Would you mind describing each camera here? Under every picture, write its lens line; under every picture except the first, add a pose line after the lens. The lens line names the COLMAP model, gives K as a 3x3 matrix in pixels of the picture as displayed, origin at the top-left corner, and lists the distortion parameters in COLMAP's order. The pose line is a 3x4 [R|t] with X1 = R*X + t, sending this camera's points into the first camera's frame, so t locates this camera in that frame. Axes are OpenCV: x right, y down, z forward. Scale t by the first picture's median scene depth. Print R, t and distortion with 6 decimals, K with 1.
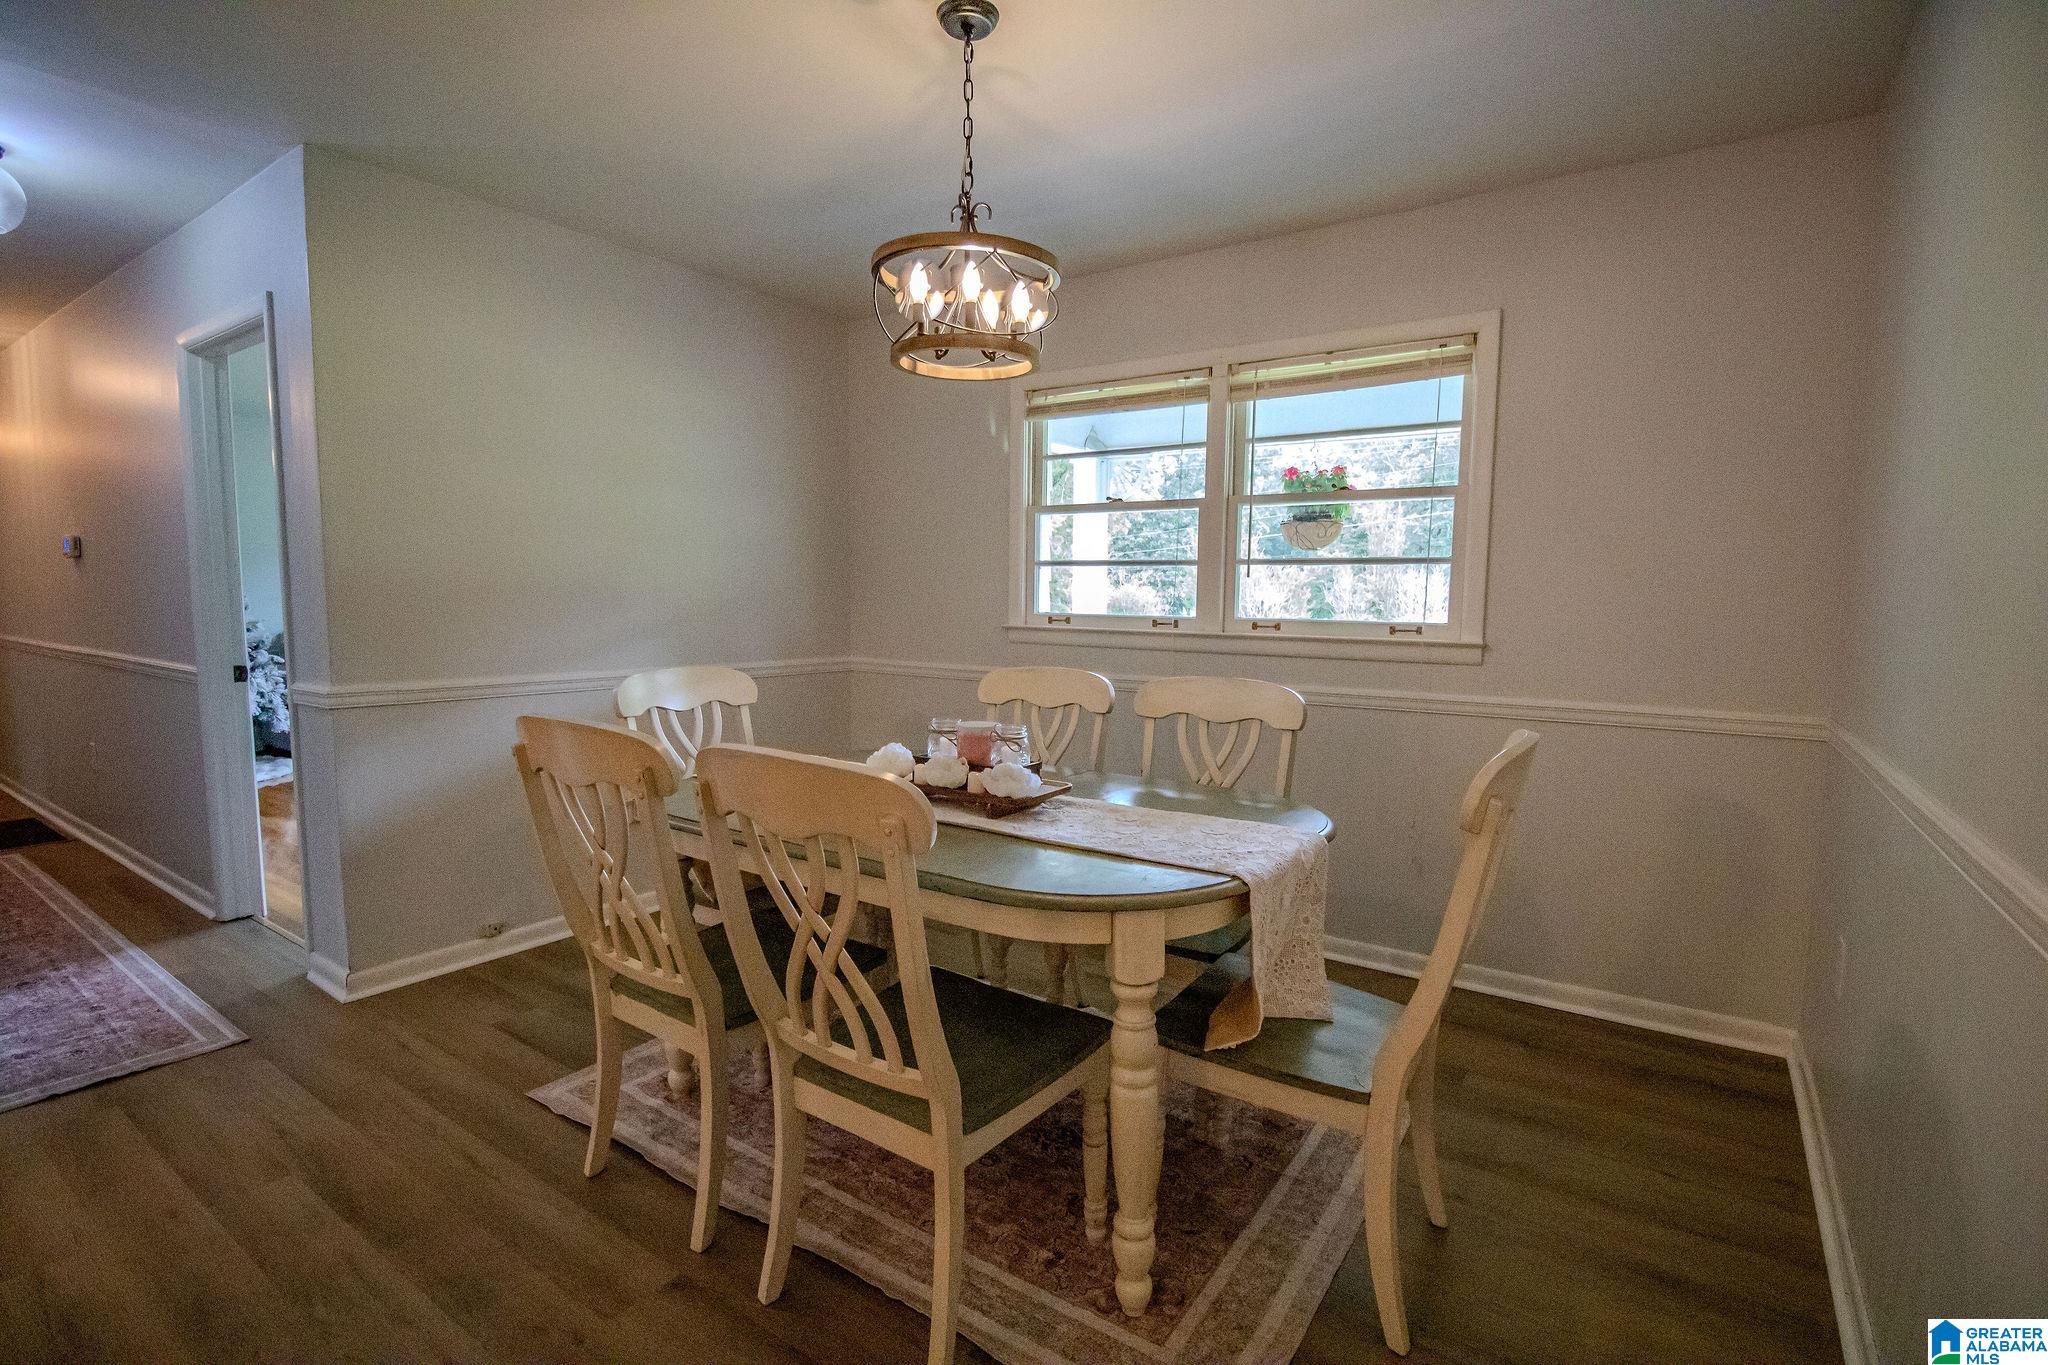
lens RADIAL K [[947.7, 0, 1023.9], [0, 947.7, 674.3], [0, 0, 1]] dist [-0.005652, -0.006867]
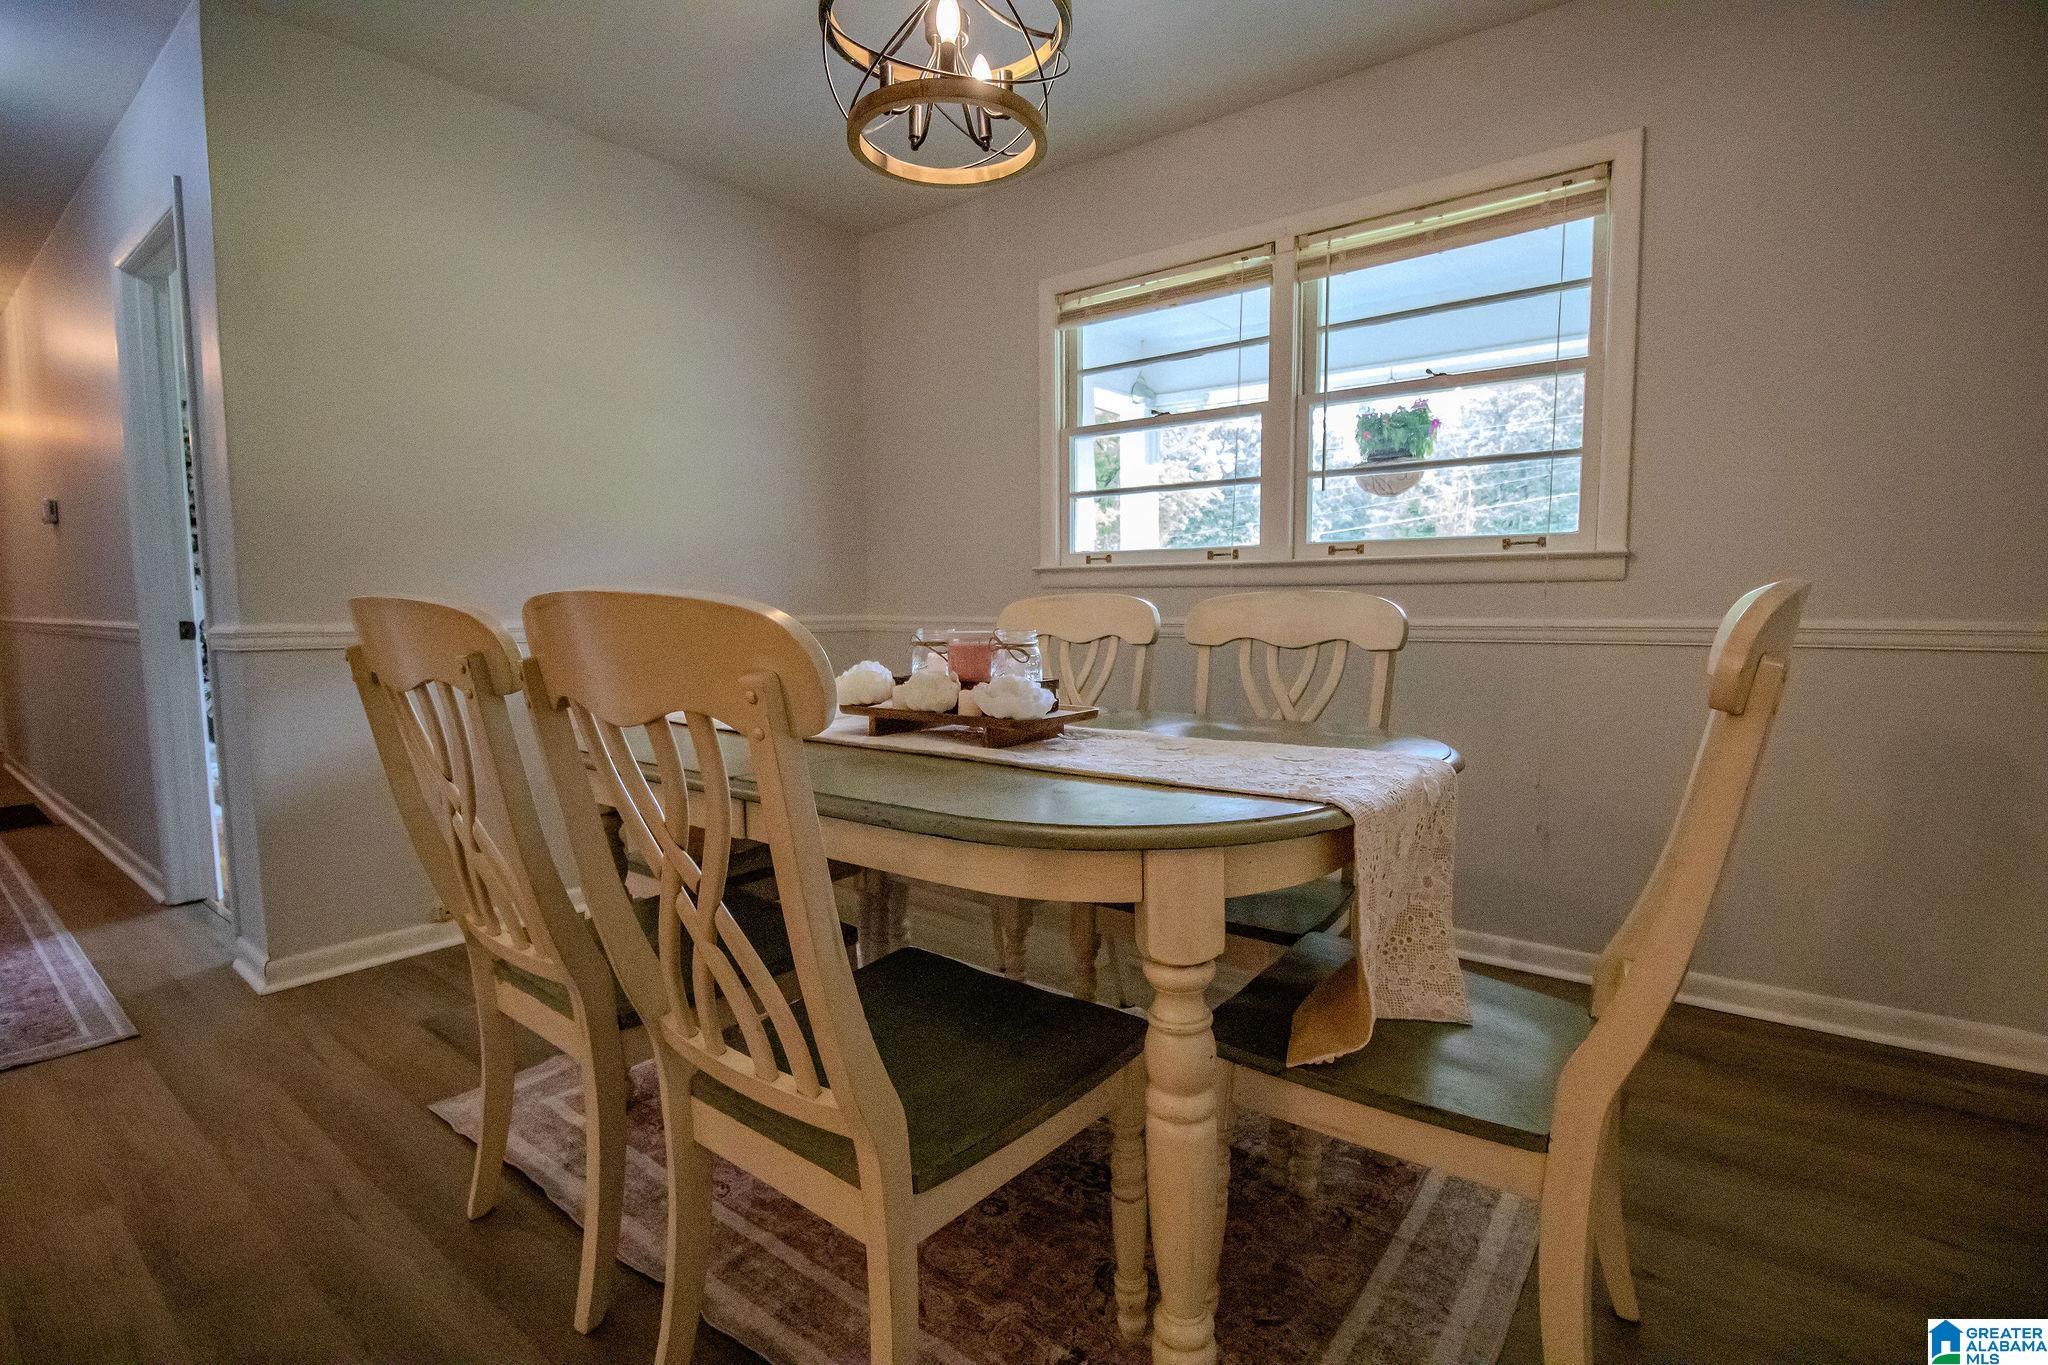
lens RADIAL K [[947.7, 0, 1026.8], [0, 947.7, 676.2], [0, 0, 1]] dist [-0.005652, -0.006867]
pose [[0.998210, -0.012643, -0.058450, 0.032174], [0.012473, 0.999917, -0.003285, 0.078900], [0.058487, 0.002550, 0.998285, 0.207706]]
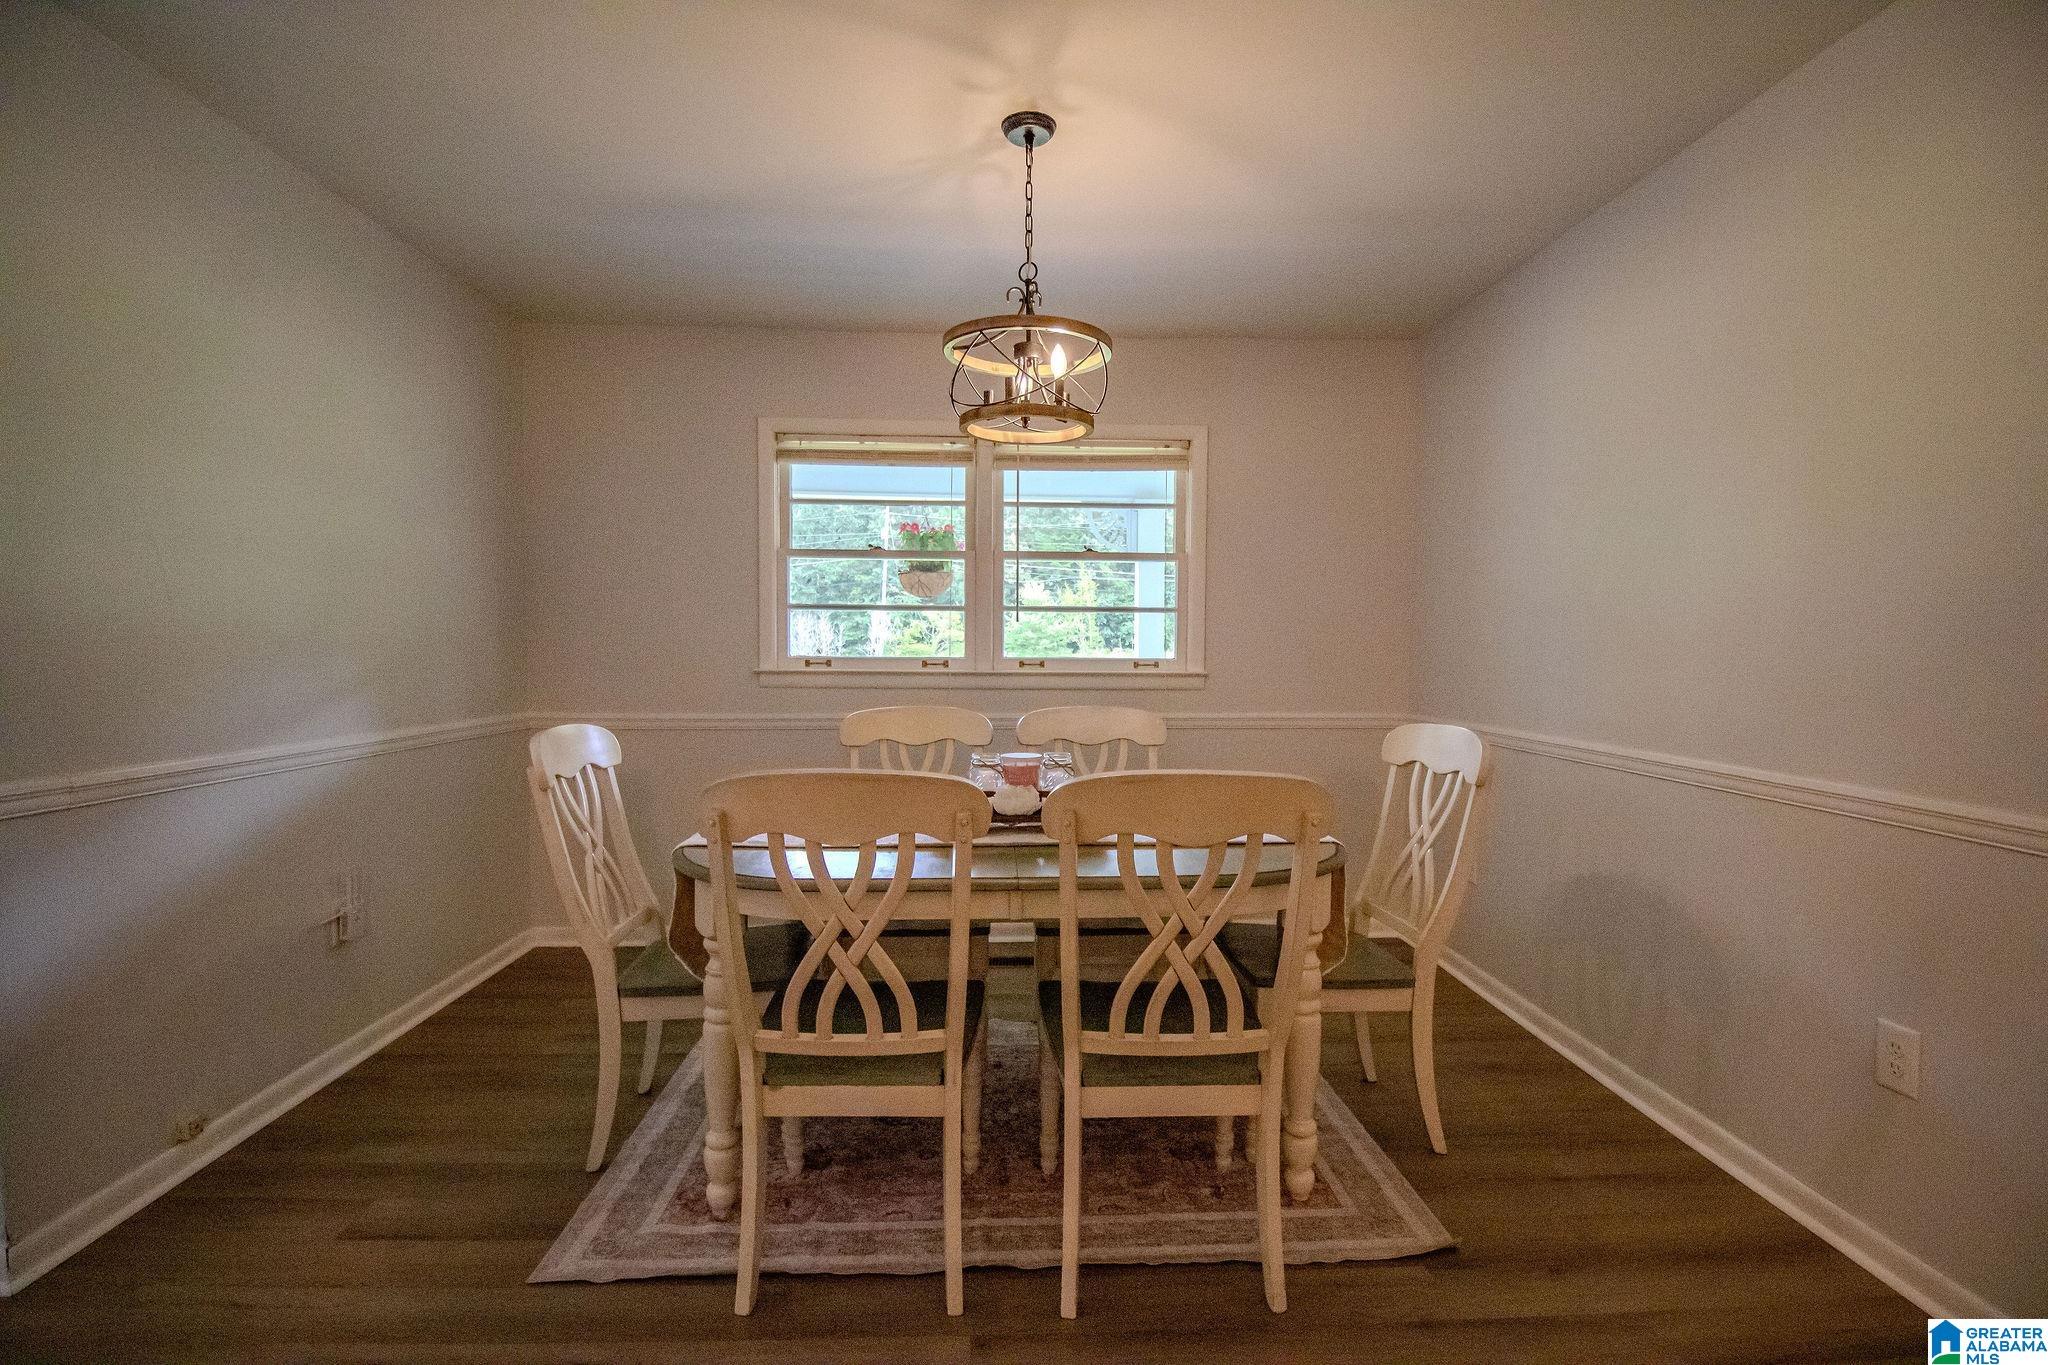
lens RADIAL K [[947.7, 0, 1016.1], [0, 947.7, 672.7], [0, 0, 1]] dist [-0.005652, -0.006867]
pose [[0.803482, -0.025032, 0.594803, -0.596674], [0.053364, 0.998122, -0.030081, -0.008410], [-0.592933, 0.055911, 0.803309, 0.104300]]
